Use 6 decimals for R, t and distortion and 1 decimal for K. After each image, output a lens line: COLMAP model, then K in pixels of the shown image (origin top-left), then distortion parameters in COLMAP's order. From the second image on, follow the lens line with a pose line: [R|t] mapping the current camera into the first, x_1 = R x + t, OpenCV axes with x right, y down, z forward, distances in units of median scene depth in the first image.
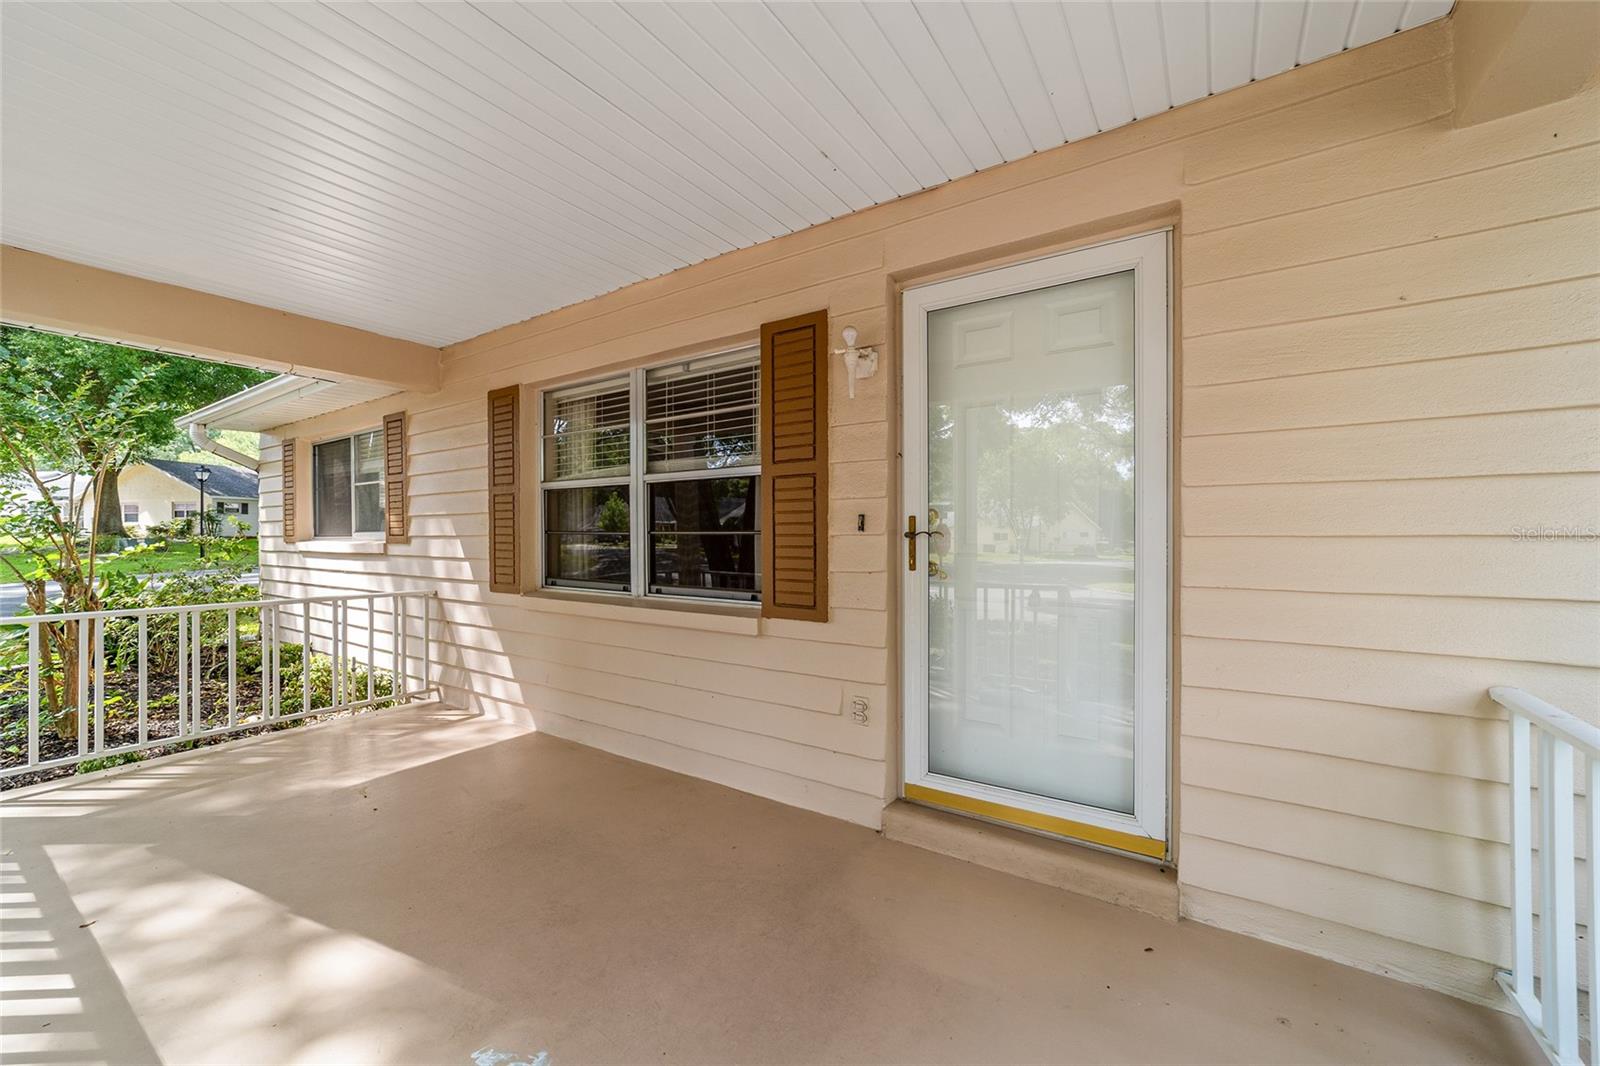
lens RADIAL K [[625.9, 0, 797.8], [0, 625.9, 541.4], [0, 0, 1]] dist [-0.017079, 0.010054]
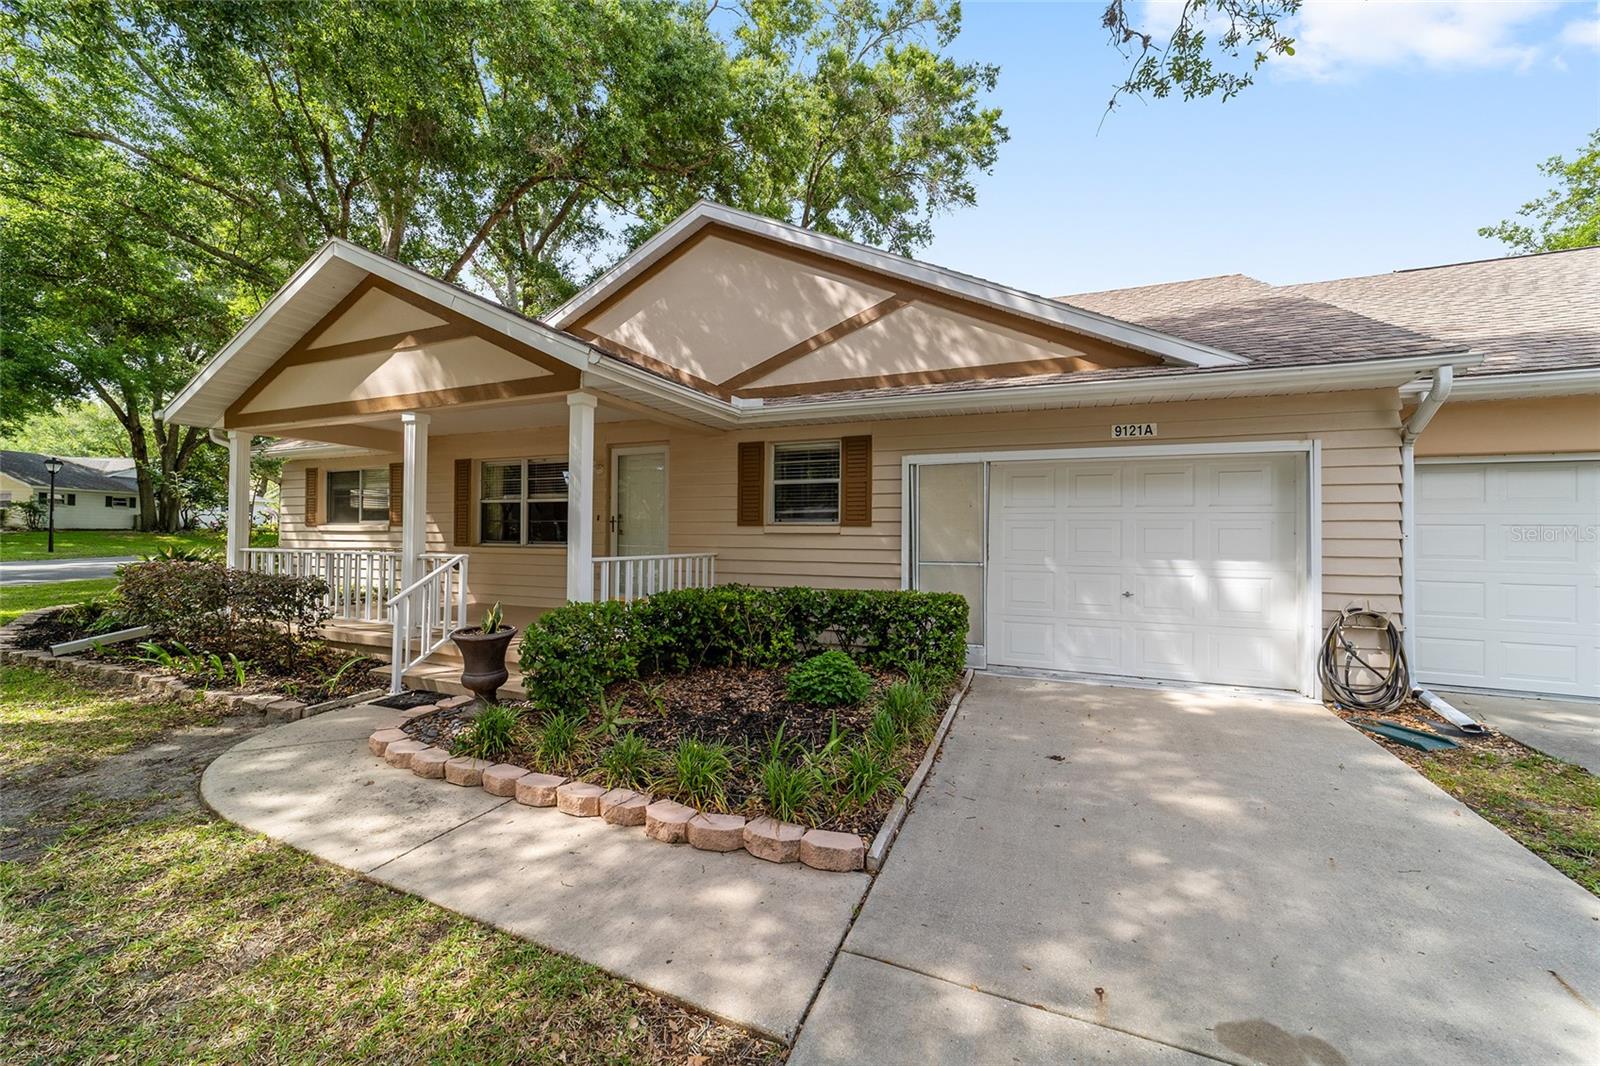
lens RADIAL K [[613.9, 0, 796.6], [0, 613.9, 533.6], [0, 0, 1]] dist [-0.015174, 0.008190]
pose [[0.980564, 0.011728, 0.195849, 0.401937], [-0.008539, 0.999817, -0.017119, 0.080627], [-0.196014, 0.015114, 0.980485, -1.921931]]
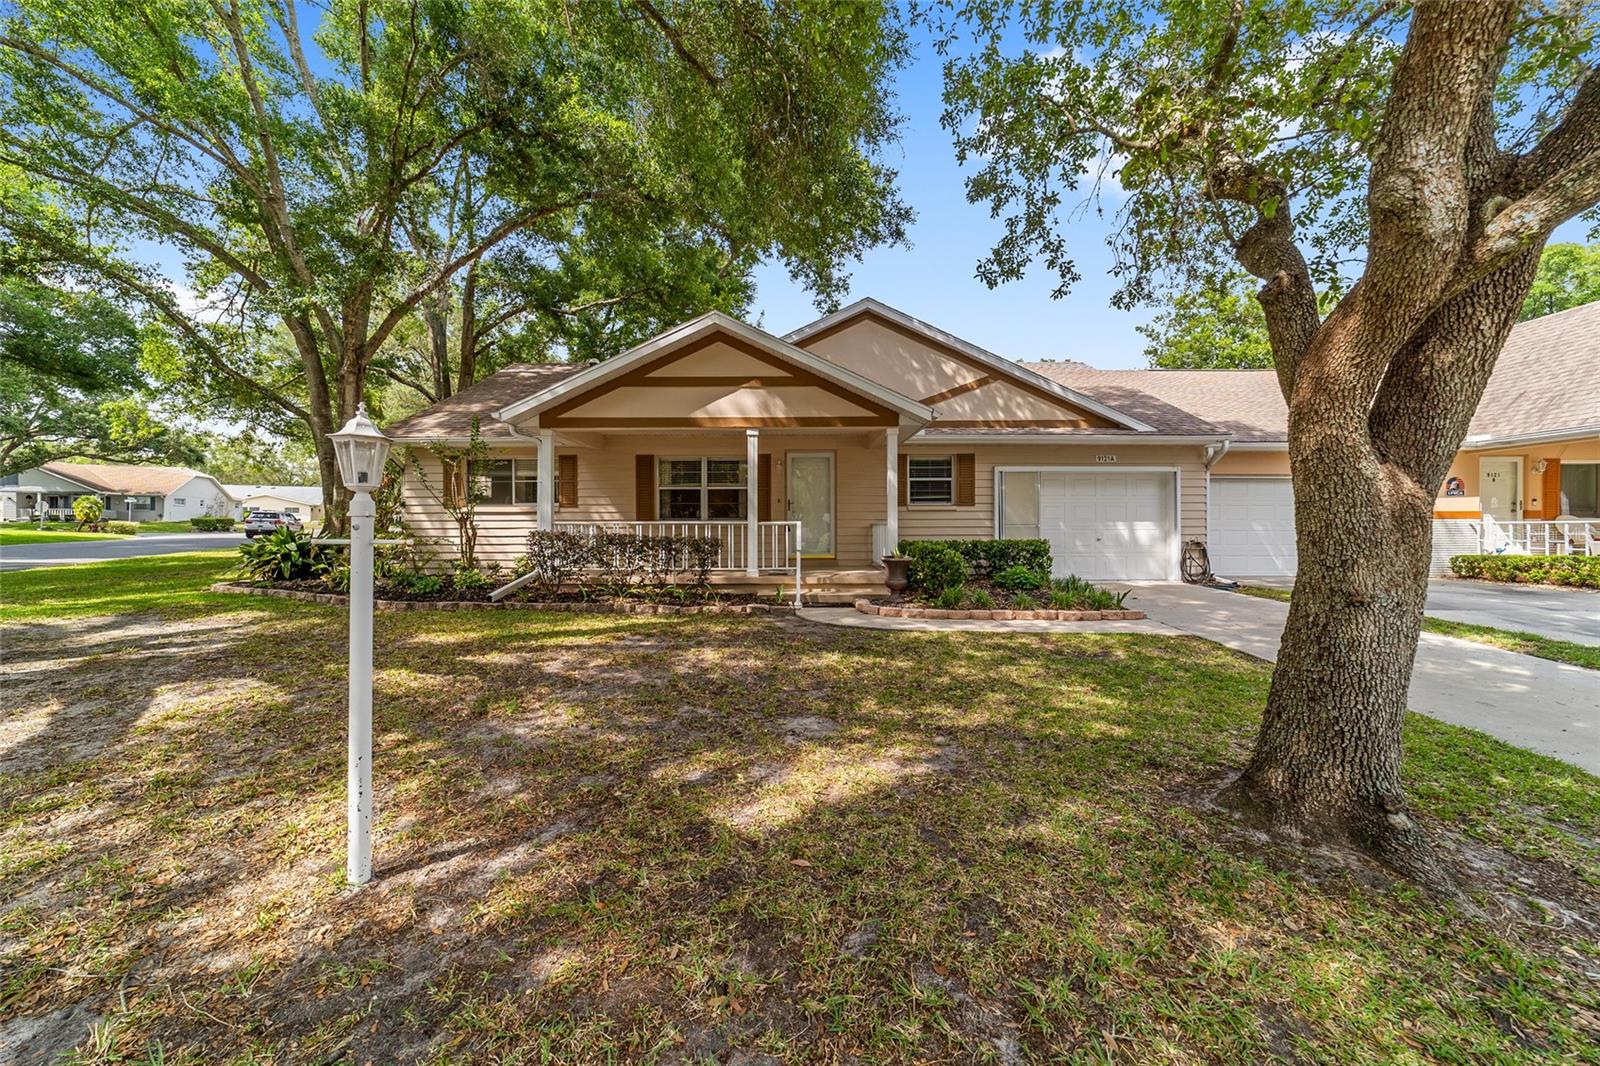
lens RADIAL K [[613.9, 0, 796.6], [0, 613.9, 533.6], [0, 0, 1]] dist [-0.015174, 0.008190]
pose [[0.827638, -0.003415, 0.561252, -1.944045], [0.007844, 0.999954, -0.005482, 0.198807], [-0.561208, 0.008940, 0.827627, -2.367485]]
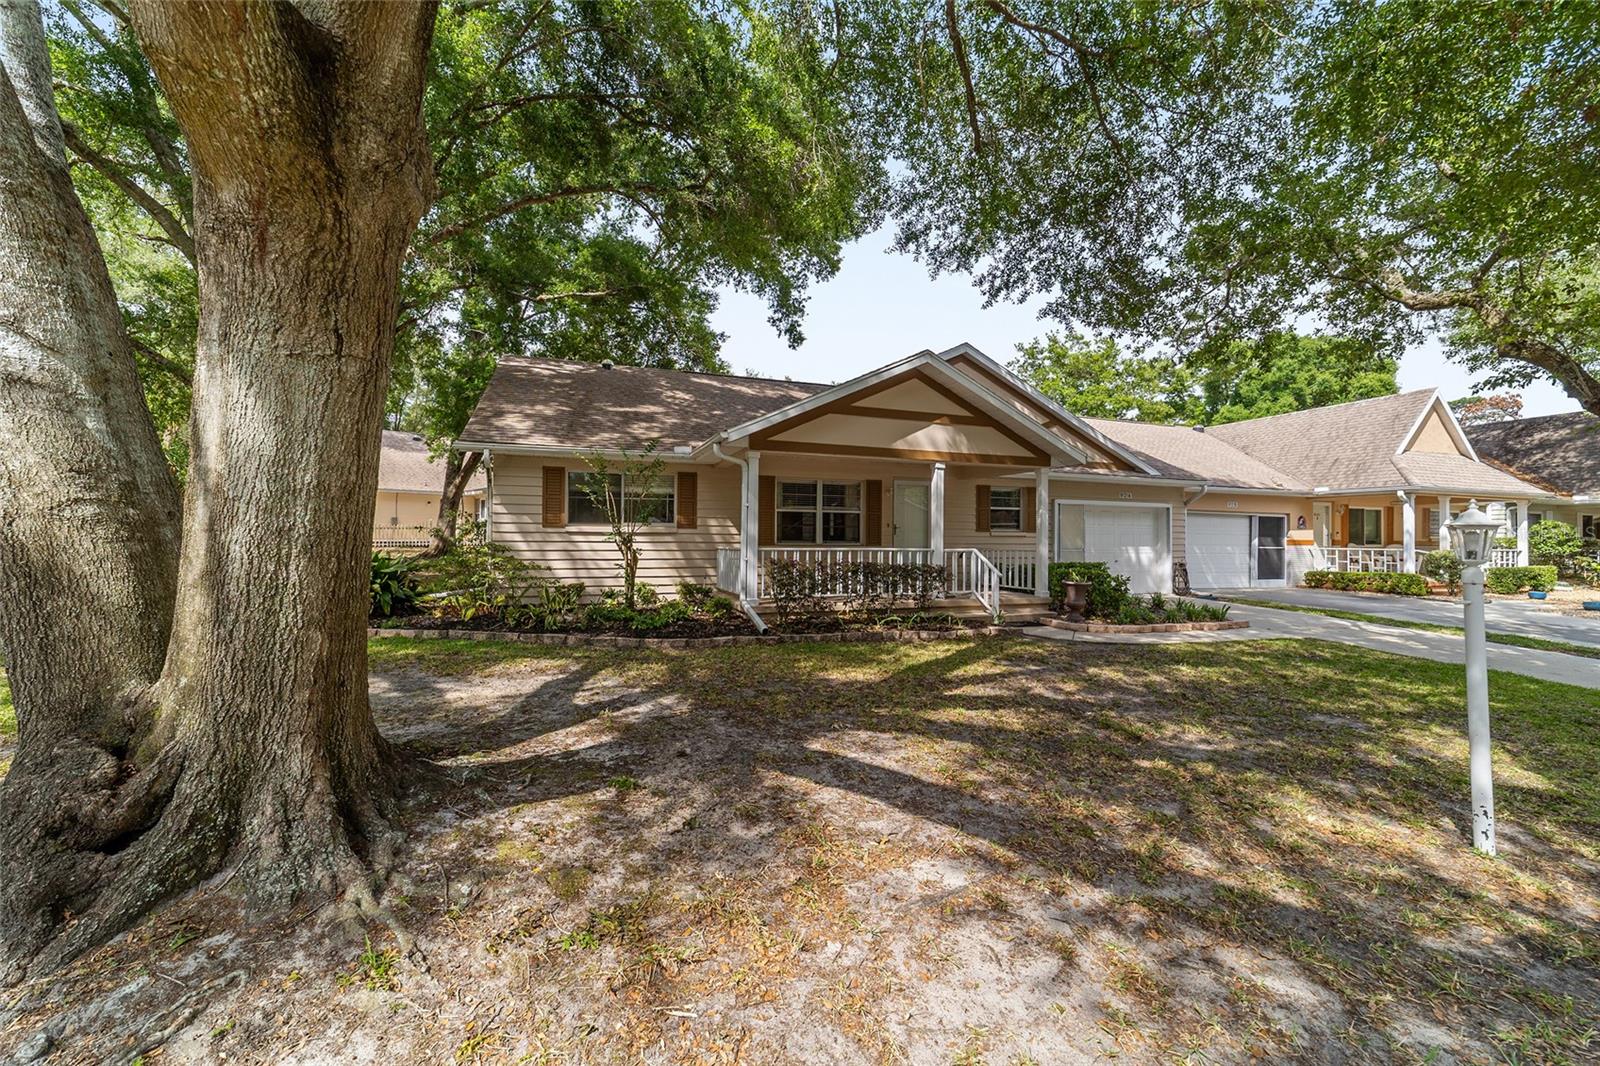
lens RADIAL K [[625.9, 0, 797.8], [0, 625.9, 541.4], [0, 0, 1]] dist [-0.017079, 0.010054]
pose [[0.588048, 0.002753, 0.808821, -3.525685], [0.001029, 0.999991, -0.004152, 0.096418], [-0.808825, 0.003274, 0.588040, -1.089804]]
